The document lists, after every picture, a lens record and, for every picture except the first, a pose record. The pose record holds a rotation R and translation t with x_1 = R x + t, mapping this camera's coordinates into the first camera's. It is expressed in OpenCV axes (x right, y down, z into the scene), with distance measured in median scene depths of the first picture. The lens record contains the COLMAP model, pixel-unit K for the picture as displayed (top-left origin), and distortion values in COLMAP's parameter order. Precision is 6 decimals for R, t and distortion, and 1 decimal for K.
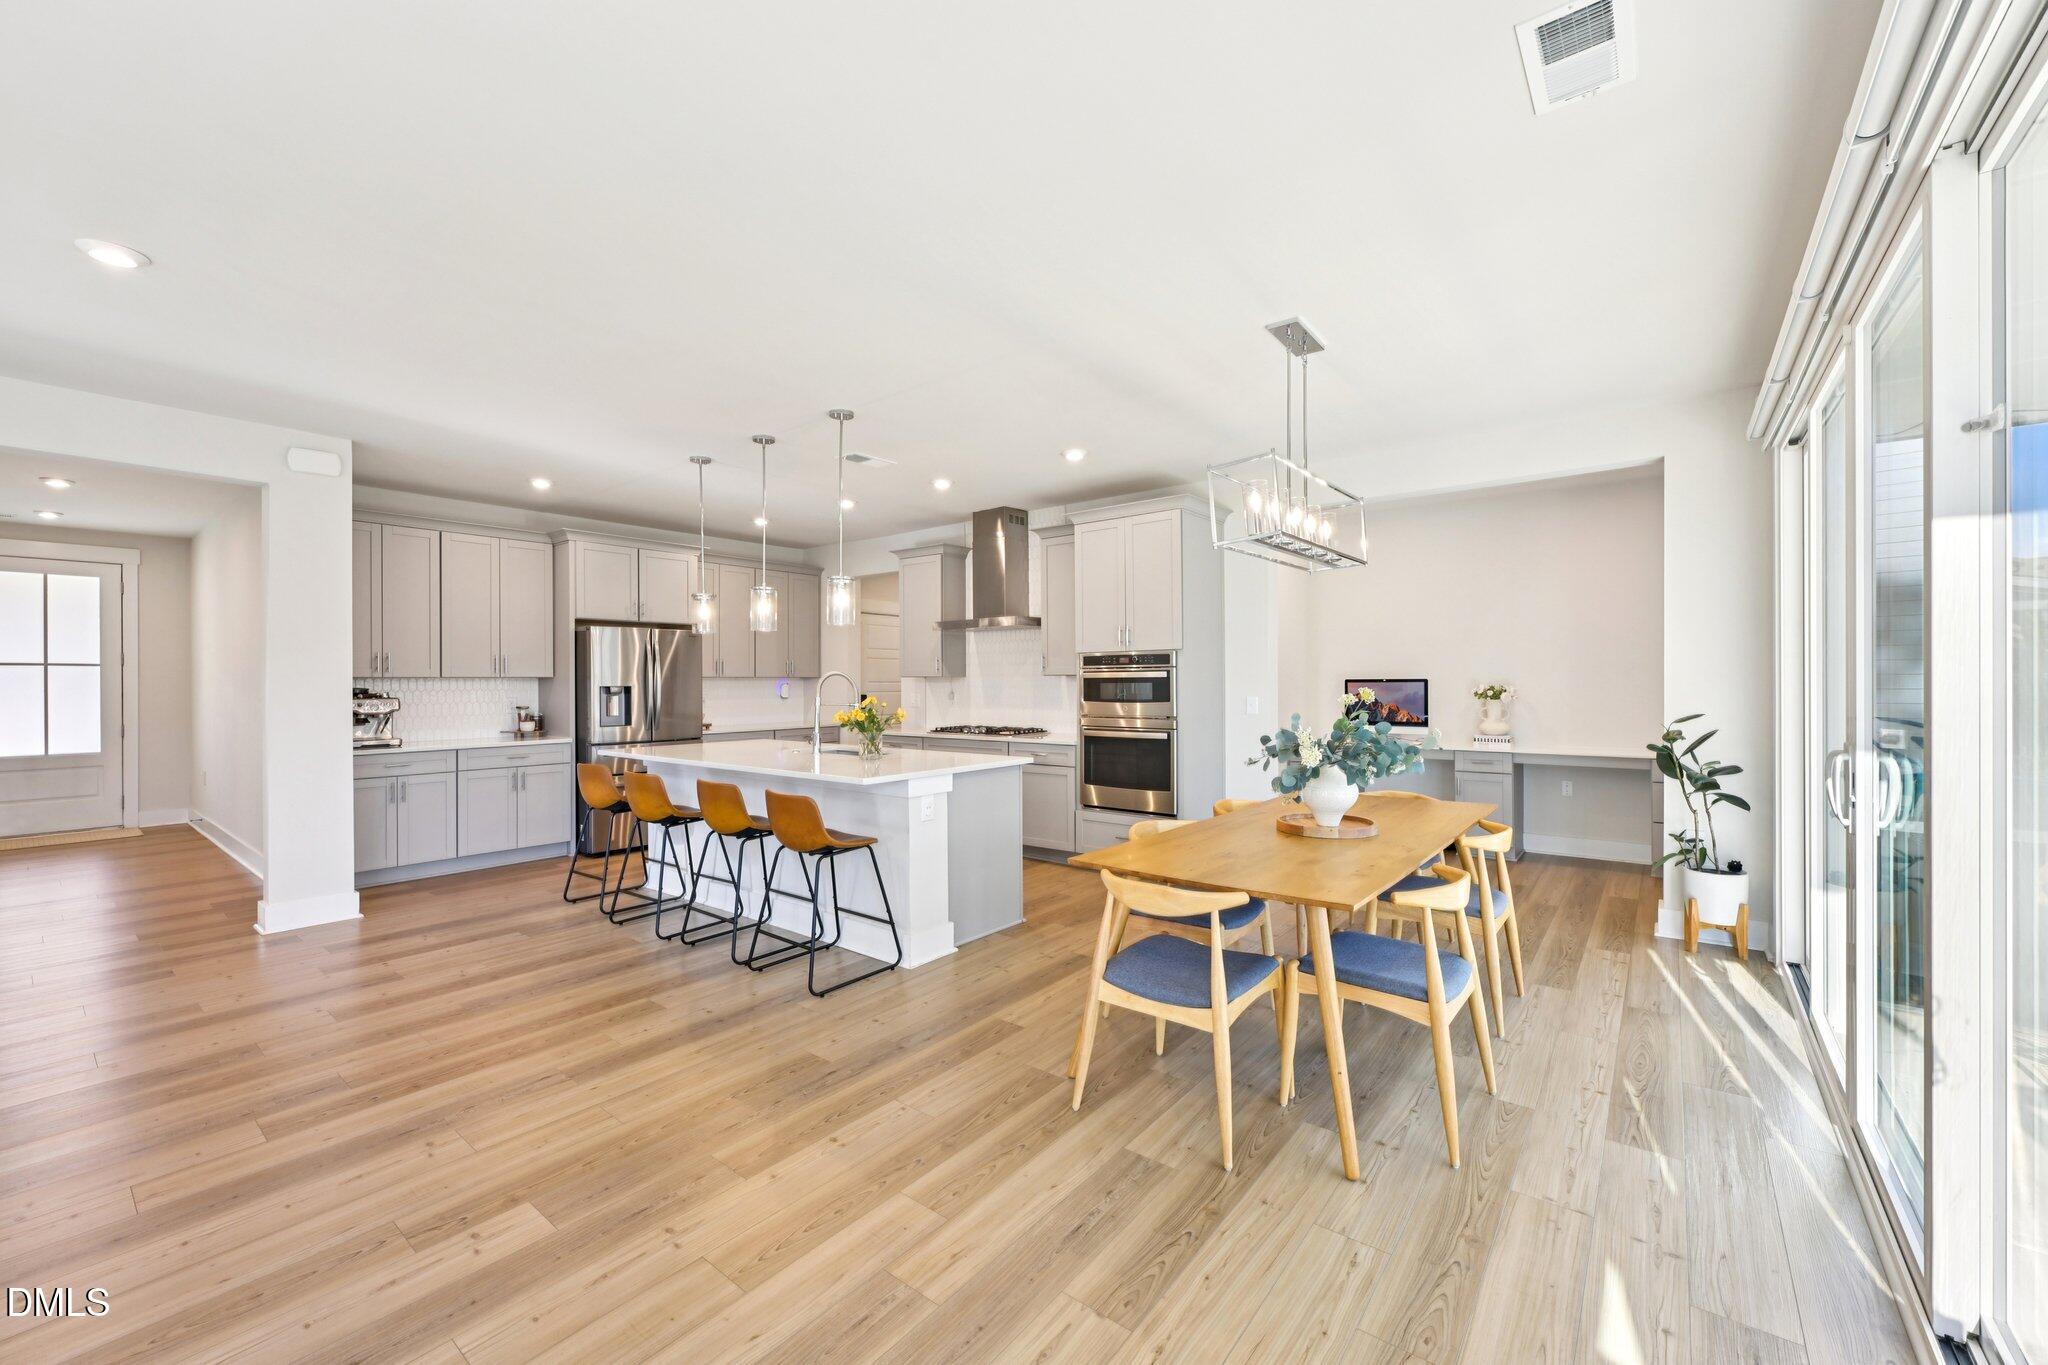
lens RADIAL K [[812.9, 0, 1027.7], [0, 812.9, 683.0], [0, 0, 1]] dist [-0.014764, -0.000297]
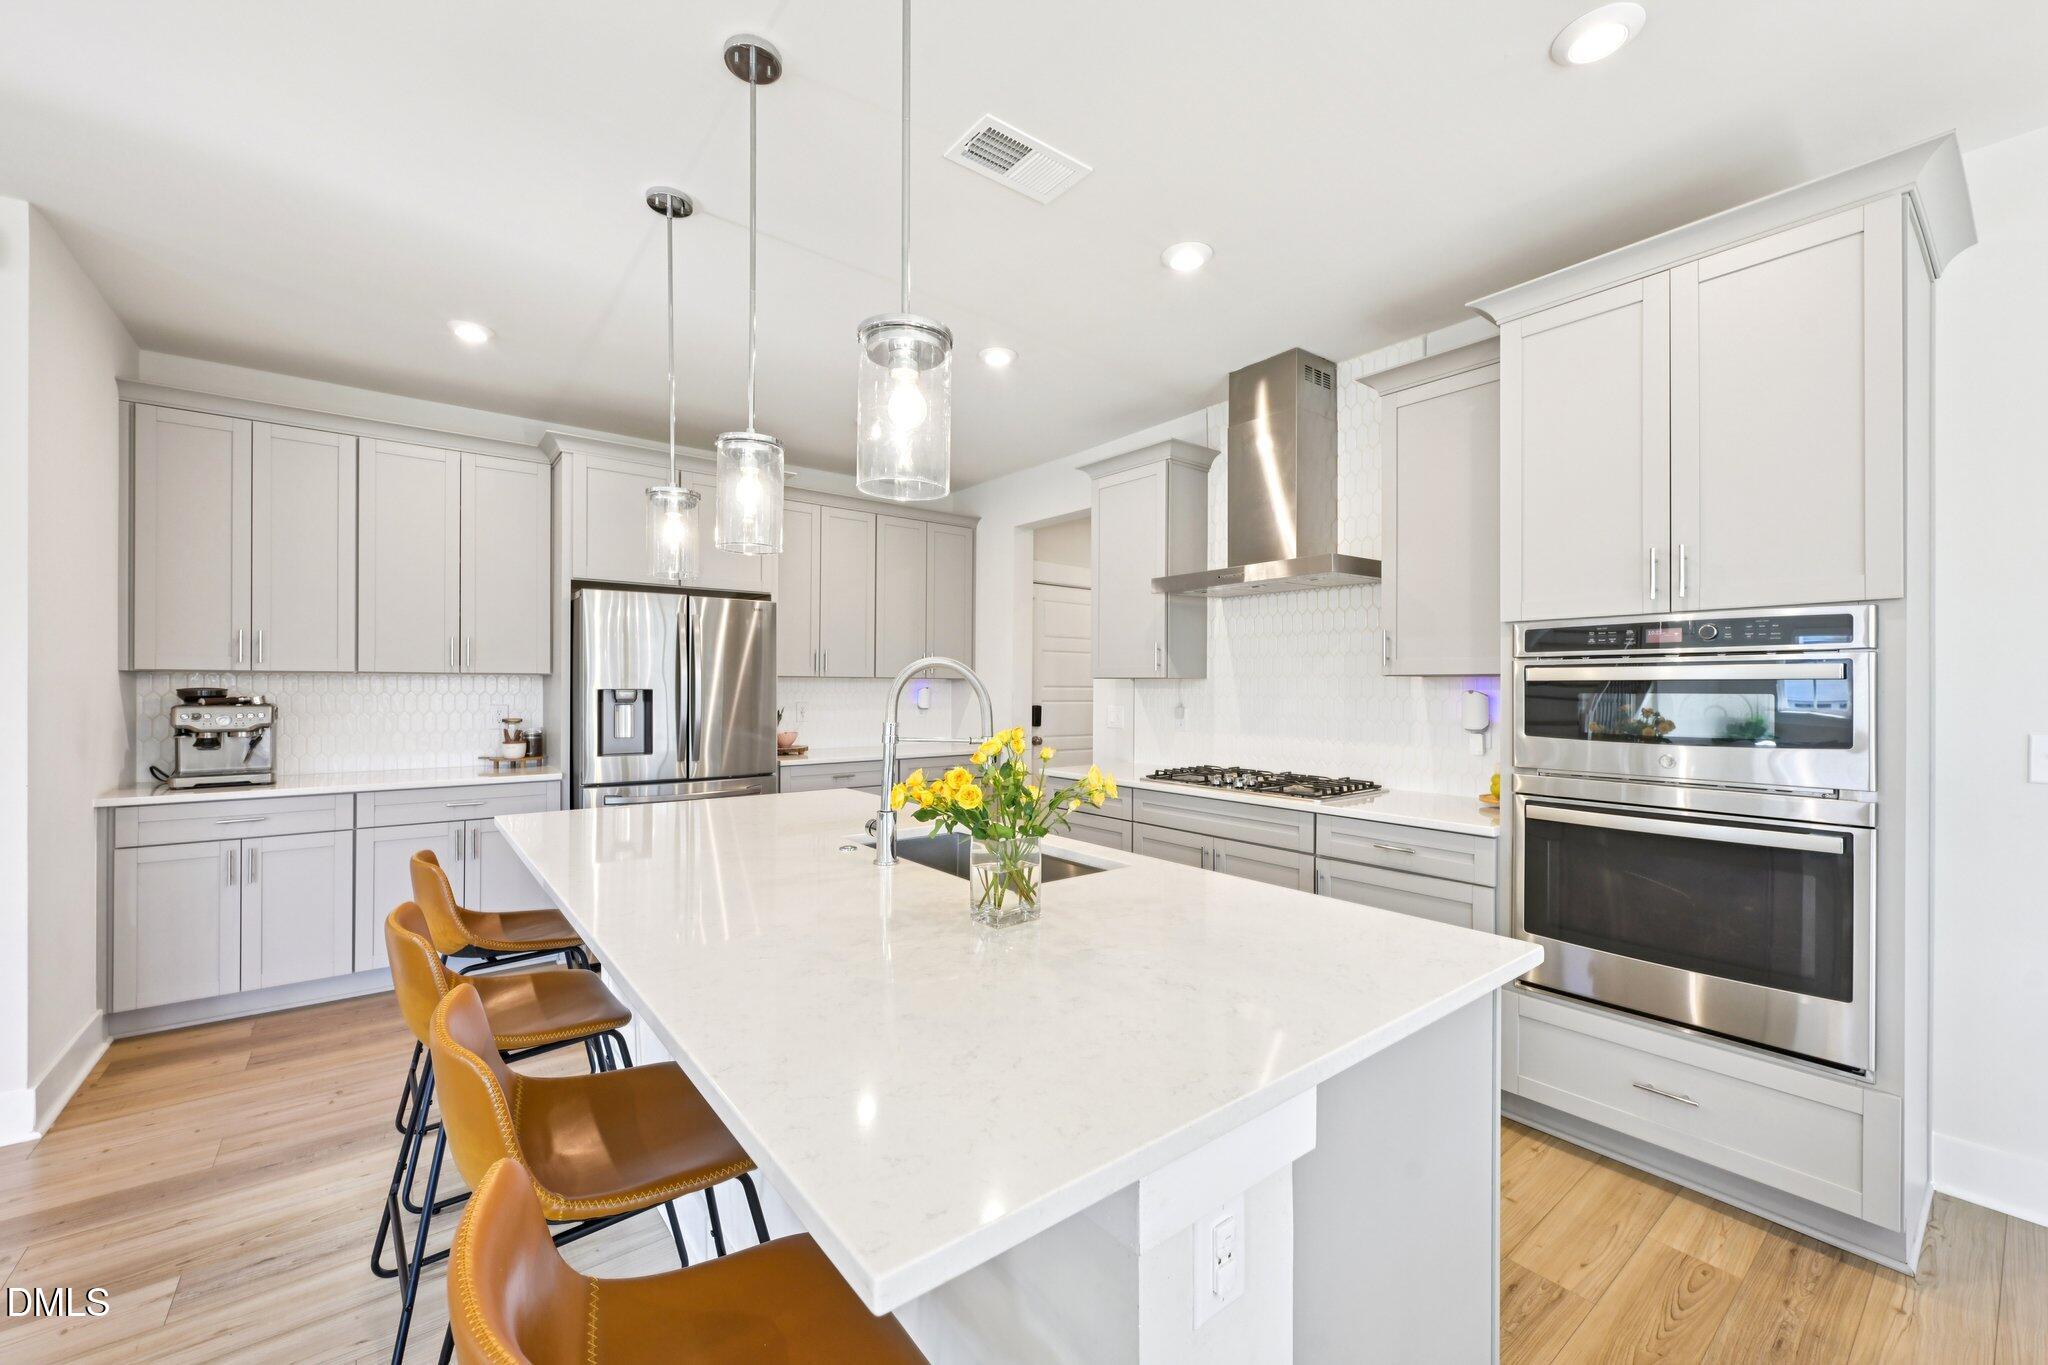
lens RADIAL K [[812.9, 0, 1030.3], [0, 812.9, 686.0], [0, 0, 1]] dist [-0.014764, -0.000297]
pose [[0.973638, 0.008636, -0.227933, -0.076478], [-0.009404, 0.999953, -0.002283, -0.000147], [0.227903, 0.004366, 0.973674, 0.478608]]
